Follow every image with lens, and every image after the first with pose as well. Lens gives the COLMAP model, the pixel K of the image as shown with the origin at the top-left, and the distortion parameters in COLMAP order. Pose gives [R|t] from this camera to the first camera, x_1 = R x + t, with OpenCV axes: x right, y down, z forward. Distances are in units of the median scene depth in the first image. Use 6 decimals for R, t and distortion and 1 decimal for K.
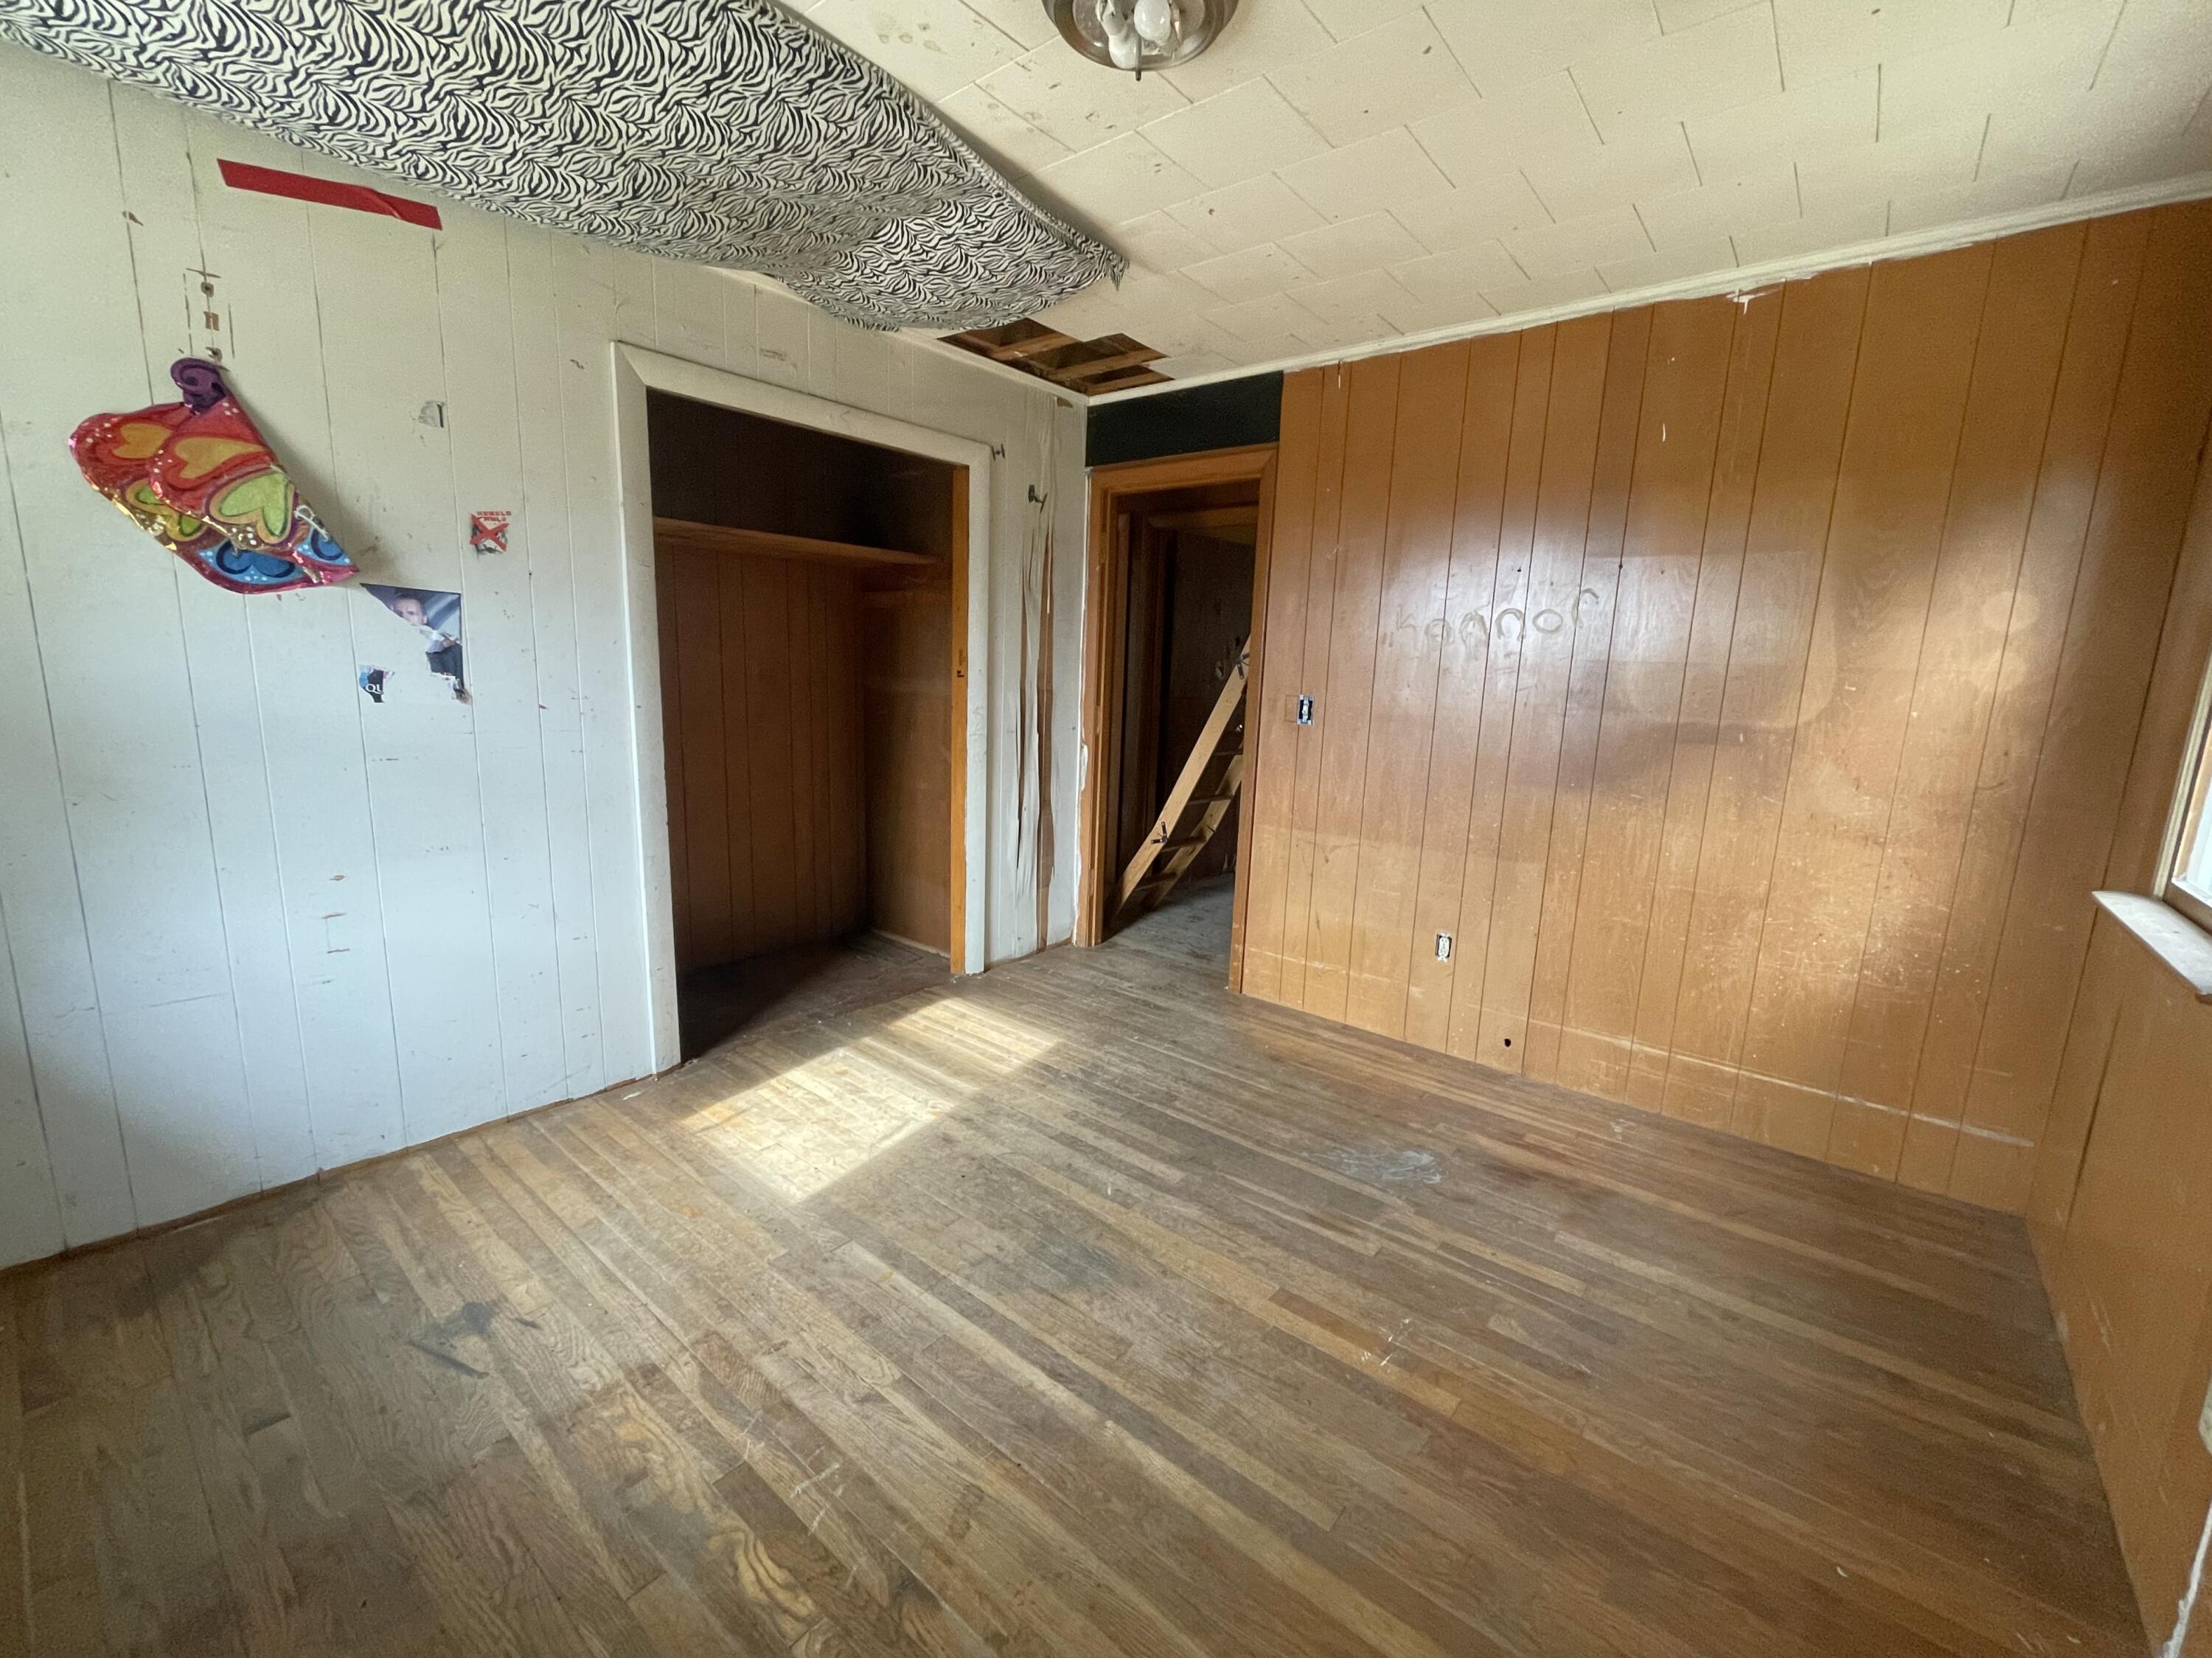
lens RADIAL K [[900.0, 0, 1106.0], [0, 900.0, 829.0], [0, 0, 1]] dist [-0.000814, -0.000506]
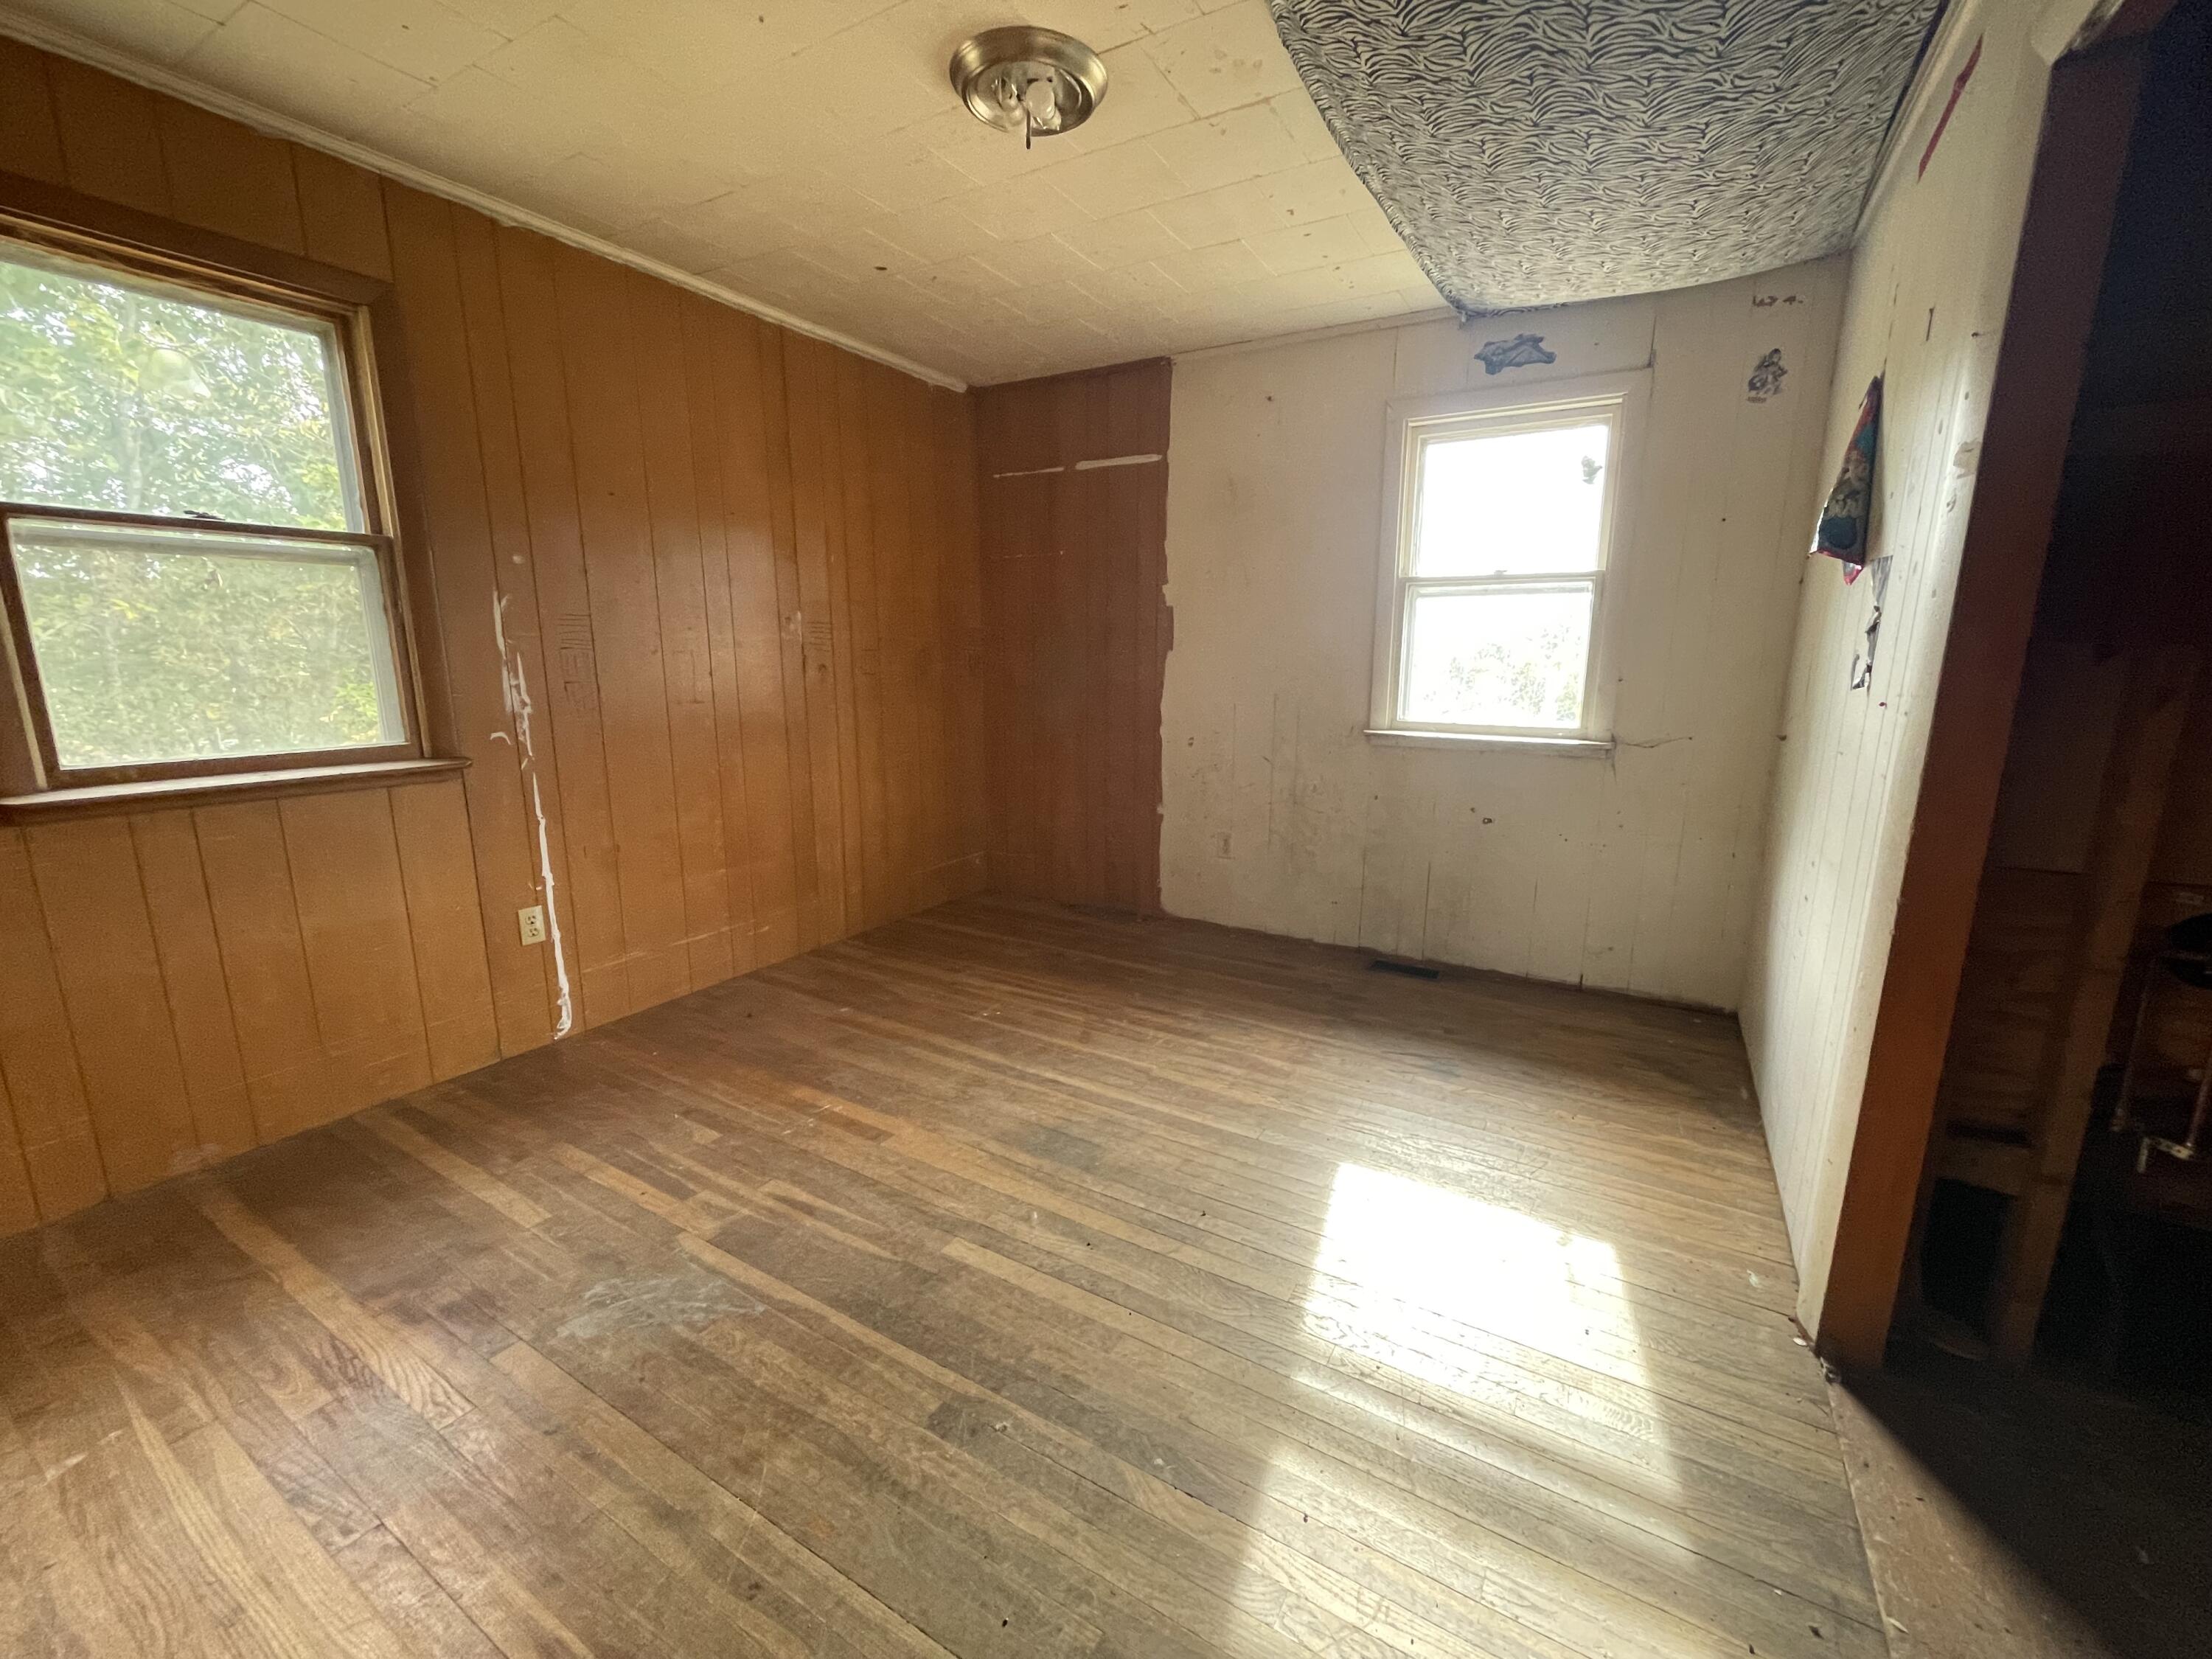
lens RADIAL K [[900.0, 0, 1106.0], [0, 900.0, 829.5], [0, 0, 1]] dist [-0.000814, -0.000506]
pose [[-0.987637, -0.010132, -0.156433, 0.089235], [-0.067326, 0.928603, 0.364915, -0.317927], [0.141567, 0.370936, -0.917805, 1.946237]]
